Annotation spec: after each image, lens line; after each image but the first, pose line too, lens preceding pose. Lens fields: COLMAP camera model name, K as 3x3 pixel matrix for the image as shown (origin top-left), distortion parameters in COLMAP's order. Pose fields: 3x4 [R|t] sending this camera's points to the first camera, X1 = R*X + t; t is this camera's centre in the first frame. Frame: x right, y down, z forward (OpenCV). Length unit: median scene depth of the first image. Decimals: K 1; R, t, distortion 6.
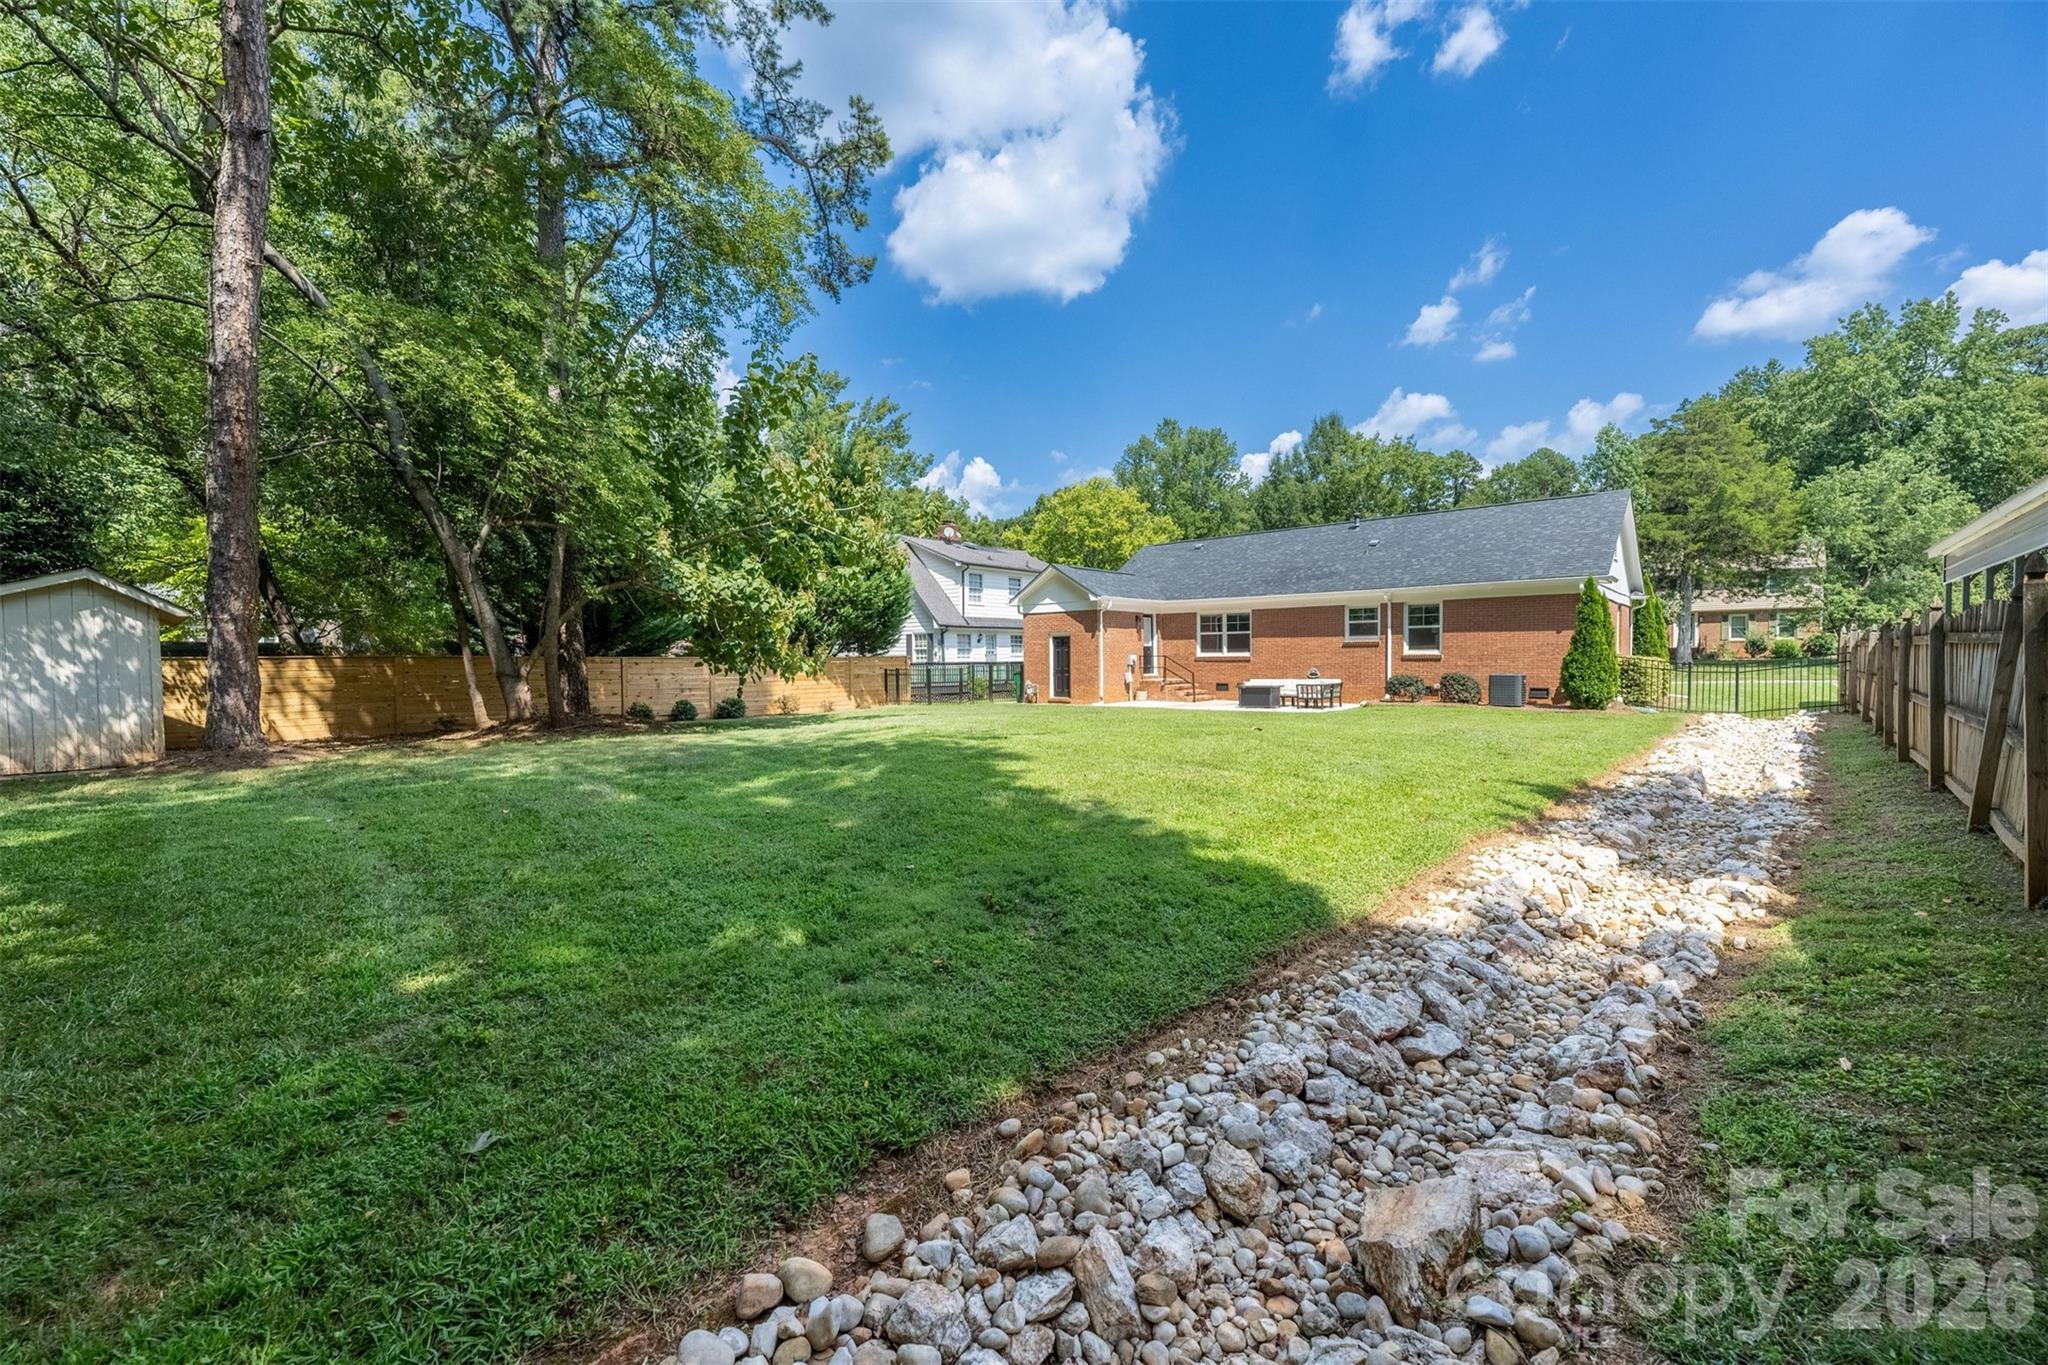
lens RADIAL K [[811.7, 0, 1024.0], [0, 811.7, 682.5], [0, 0, 1]] dist [-0.002158, 0.000070]
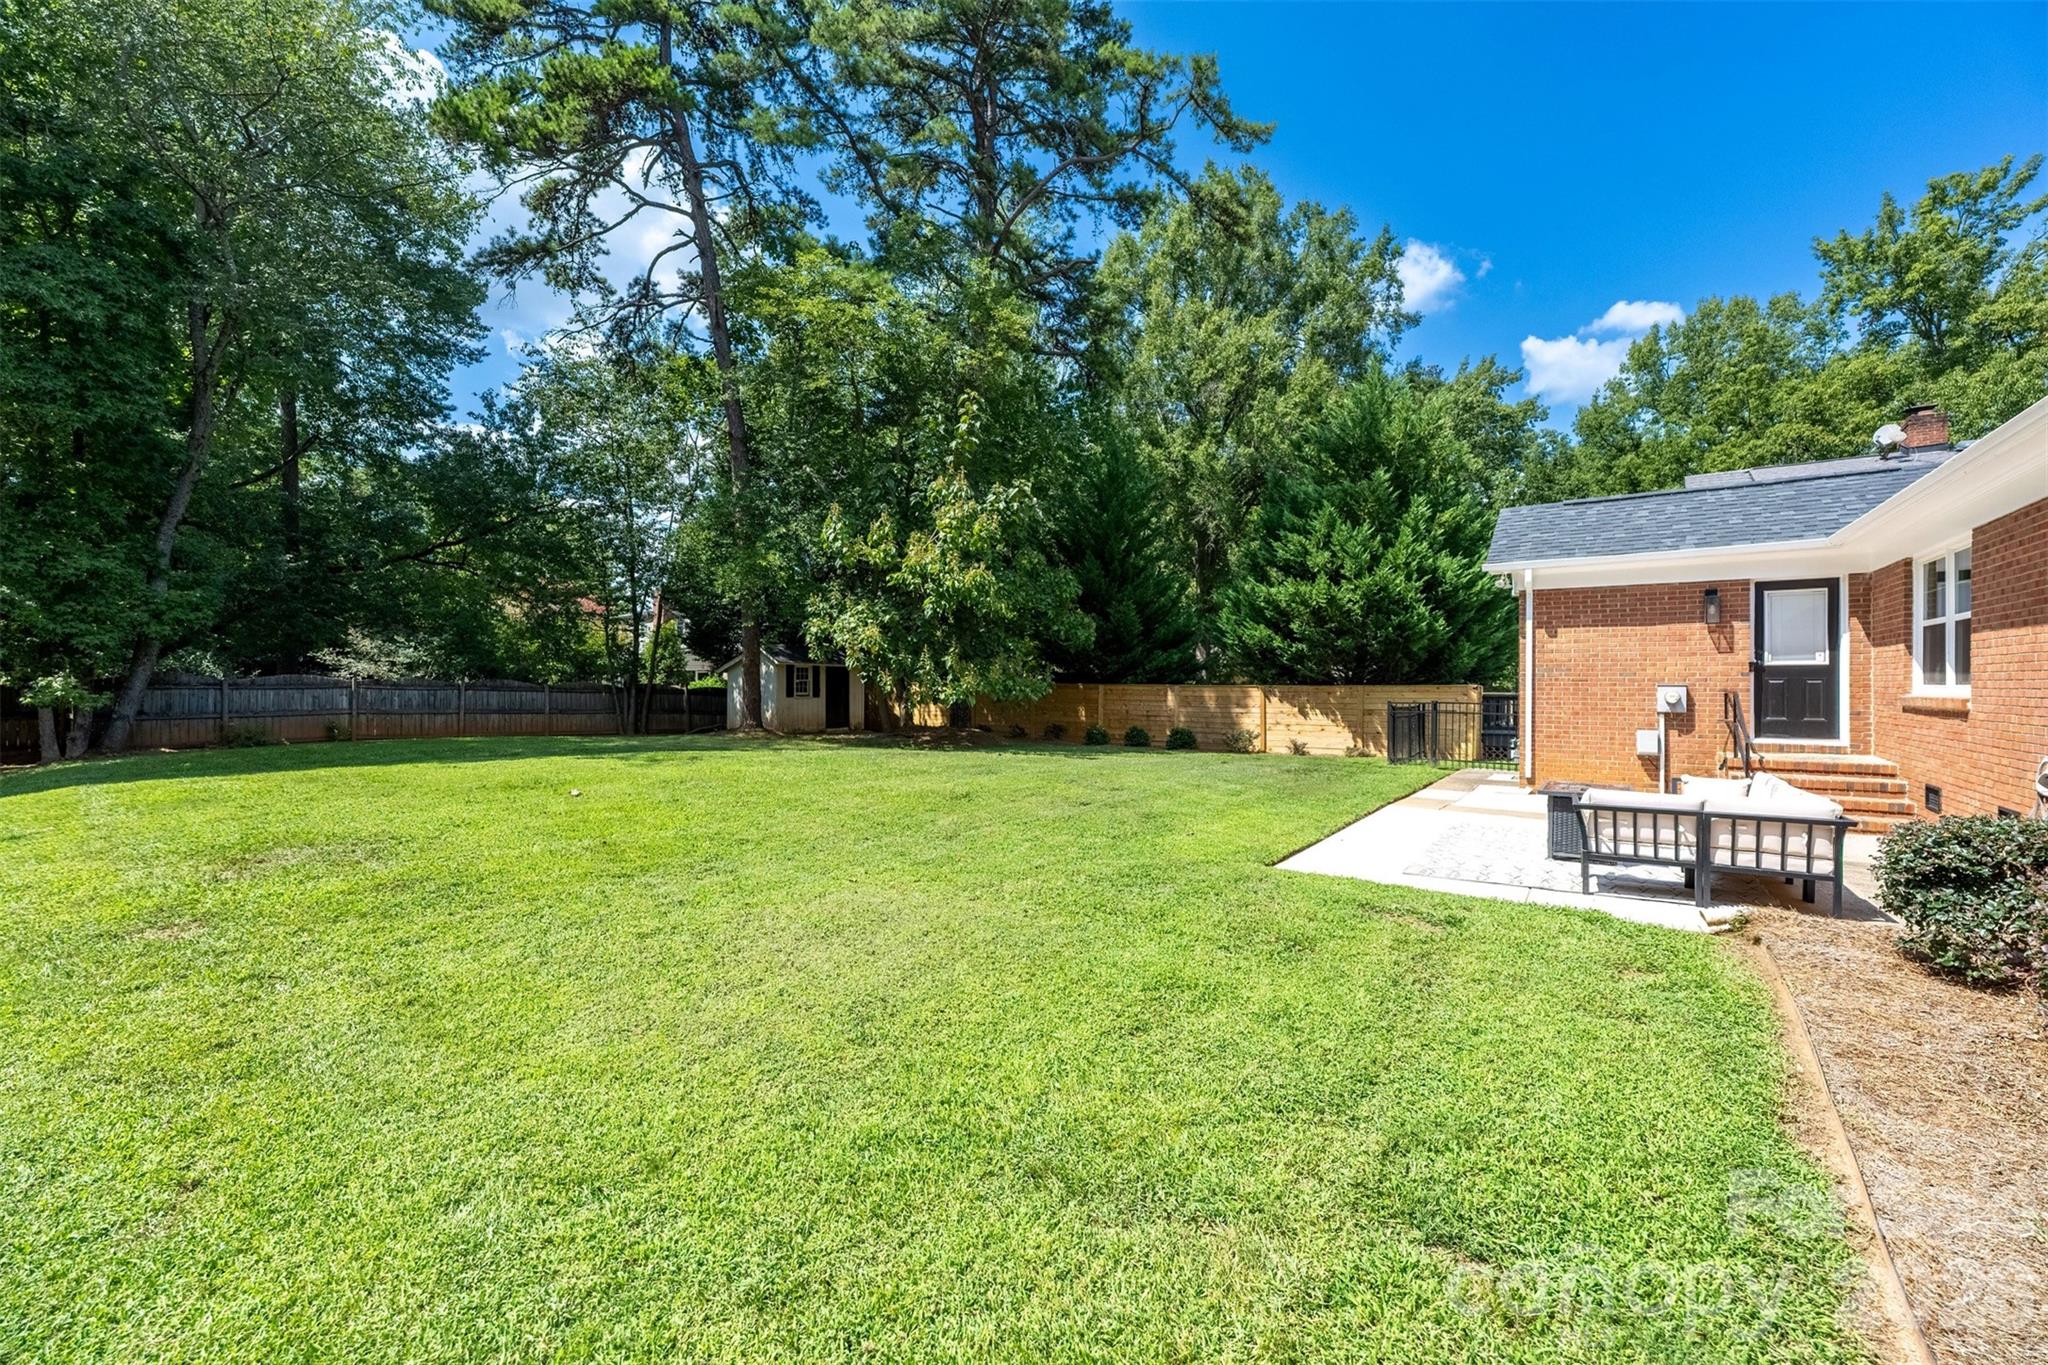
lens RADIAL K [[811.7, 0, 1024.0], [0, 811.7, 682.5], [0, 0, 1]] dist [-0.002158, 0.000070]
pose [[0.104632, 0.005323, -0.994497, 0.561298], [-0.034286, 0.999411, 0.001742, -0.029514], [0.993920, 0.033915, 0.104753, 0.704139]]
